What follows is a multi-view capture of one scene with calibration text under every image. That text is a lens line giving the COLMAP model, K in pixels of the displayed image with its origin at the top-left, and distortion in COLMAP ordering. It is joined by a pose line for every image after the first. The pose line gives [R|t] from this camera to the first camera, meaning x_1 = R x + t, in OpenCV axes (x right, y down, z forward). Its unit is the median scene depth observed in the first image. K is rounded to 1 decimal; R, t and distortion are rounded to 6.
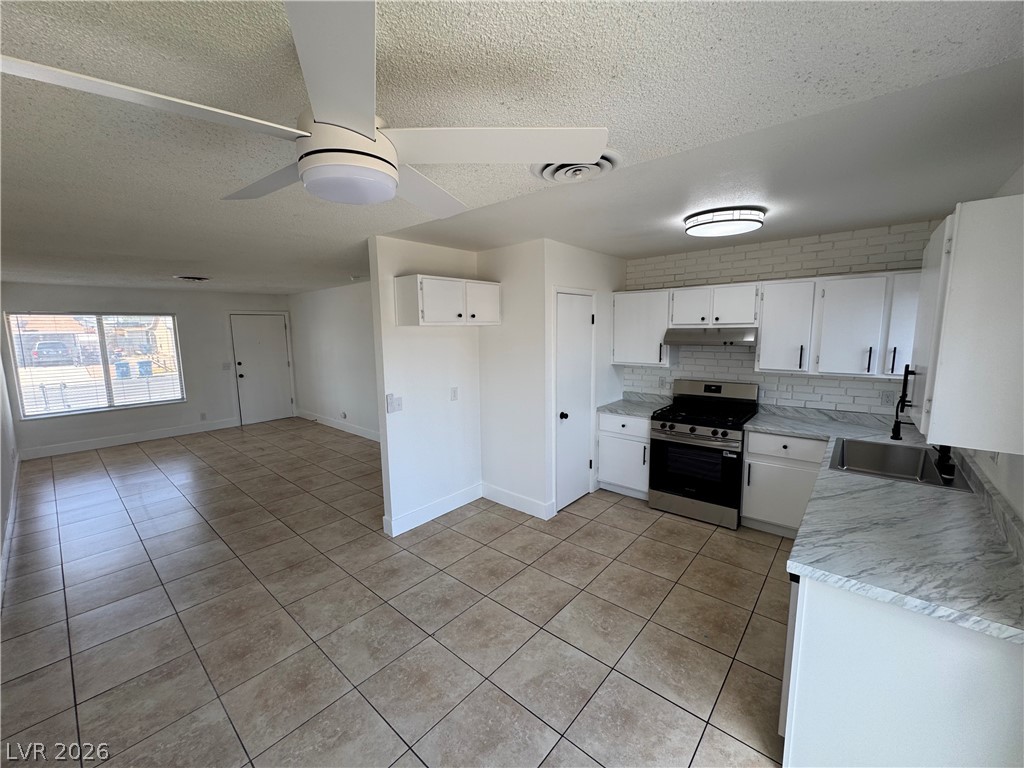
lens RADIAL K [[410.4, 0, 511.2], [0, 410.4, 383.4], [0, 0, 1]] dist [-0.005936, 0.001389]
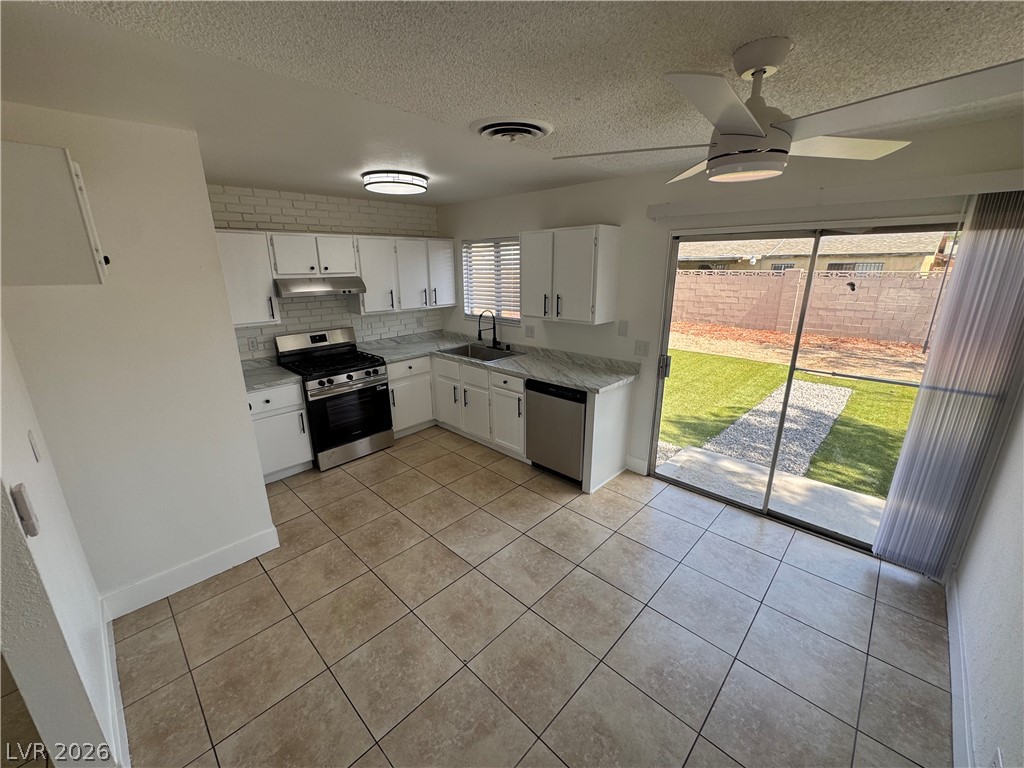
lens RADIAL K [[410.4, 0, 511.8], [0, 410.4, 383.4], [0, 0, 1]] dist [-0.005936, 0.001389]
pose [[0.049044, -0.264880, 0.963033, -0.639157], [0.141456, 0.956317, 0.255829, -0.094258], [-0.988729, 0.123680, 0.084371, 0.586370]]
